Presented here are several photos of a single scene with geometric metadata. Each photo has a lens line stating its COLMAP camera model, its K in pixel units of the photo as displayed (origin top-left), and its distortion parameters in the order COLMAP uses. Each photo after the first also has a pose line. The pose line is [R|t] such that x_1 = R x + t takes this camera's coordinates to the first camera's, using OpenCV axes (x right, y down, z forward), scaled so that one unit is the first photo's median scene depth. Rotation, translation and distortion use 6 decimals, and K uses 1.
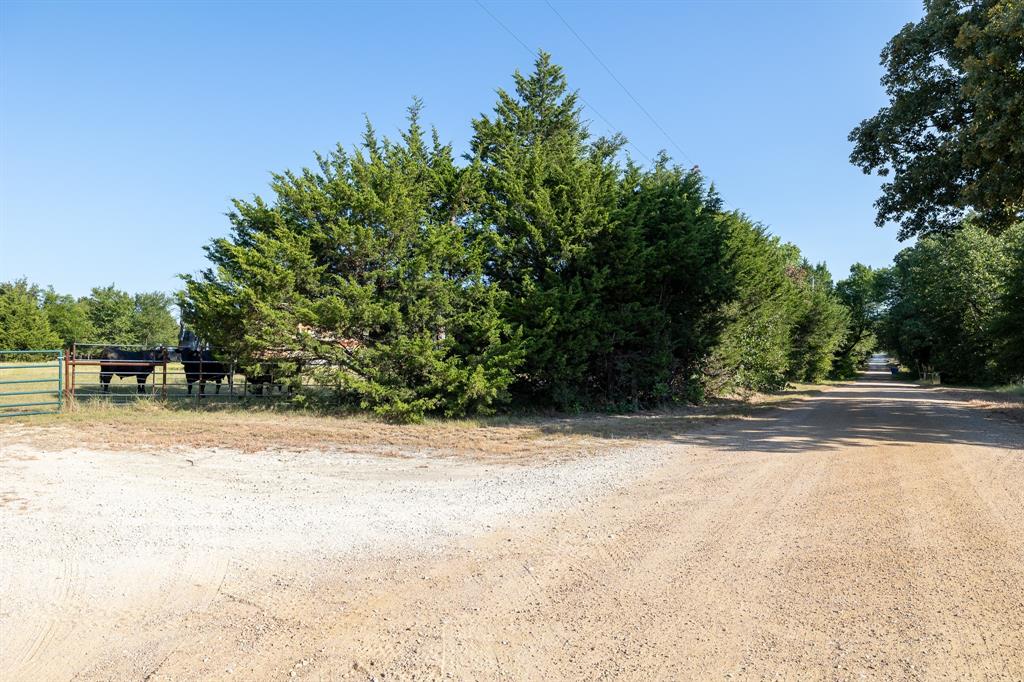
lens RADIAL K [[715.3, 0, 513.5], [0, 715.3, 337.5], [0, 0, 1]] dist [0.006965, 0.003607]
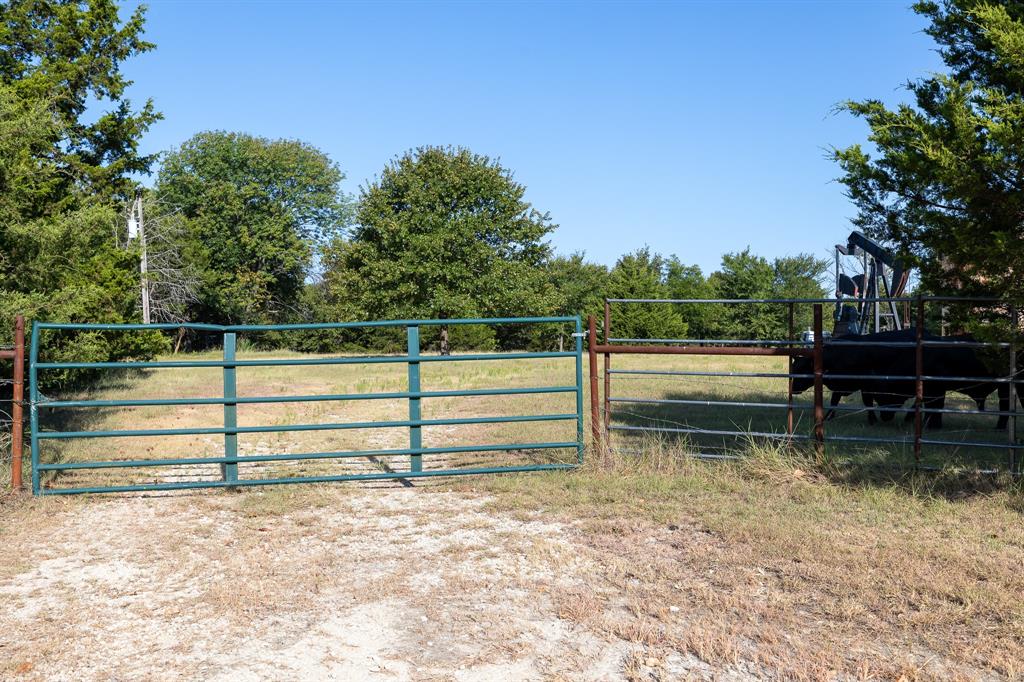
lens RADIAL K [[996.5, 0, 513.6], [0, 996.5, 337.0], [0, 0, 1]] dist [0.019491, 0.000000]
pose [[0.734386, -0.012597, -0.678615, -0.054642], [0.024105, 0.999681, 0.007530, 0.004819], [0.678304, -0.021887, 0.734455, 0.111771]]
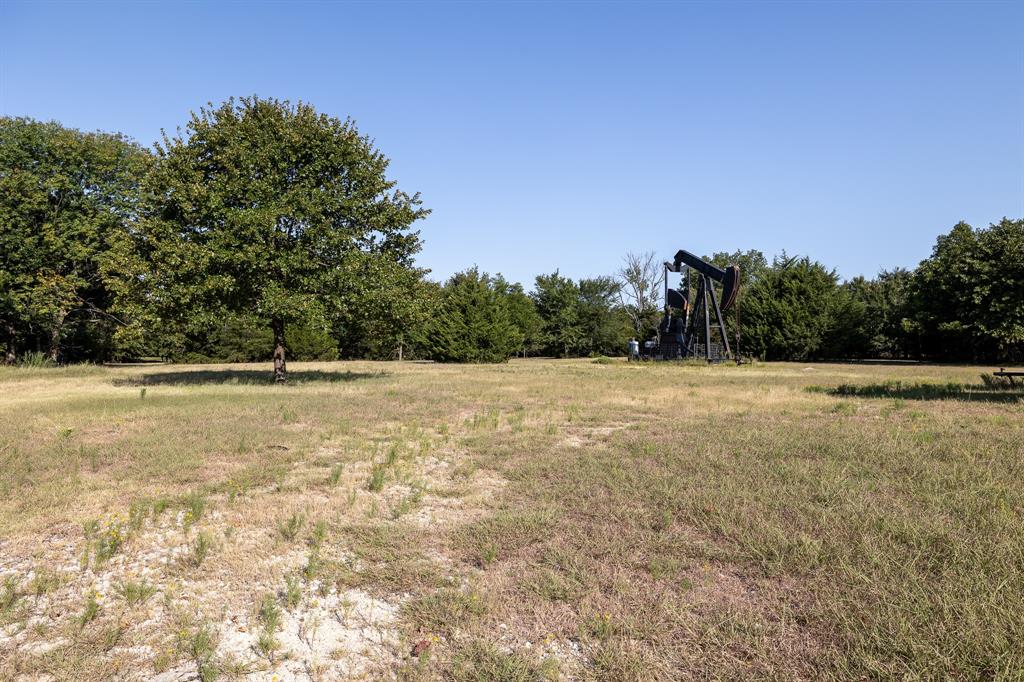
lens RADIAL K [[715.3, 0, 514.3], [0, 715.3, 335.7], [0, 0, 1]] dist [0.006965, 0.003607]
pose [[0.869559, -0.018957, -0.493464, -0.236914], [0.022961, 0.999734, 0.002056, 0.002694], [0.493294, -0.013119, 0.869764, 0.292020]]
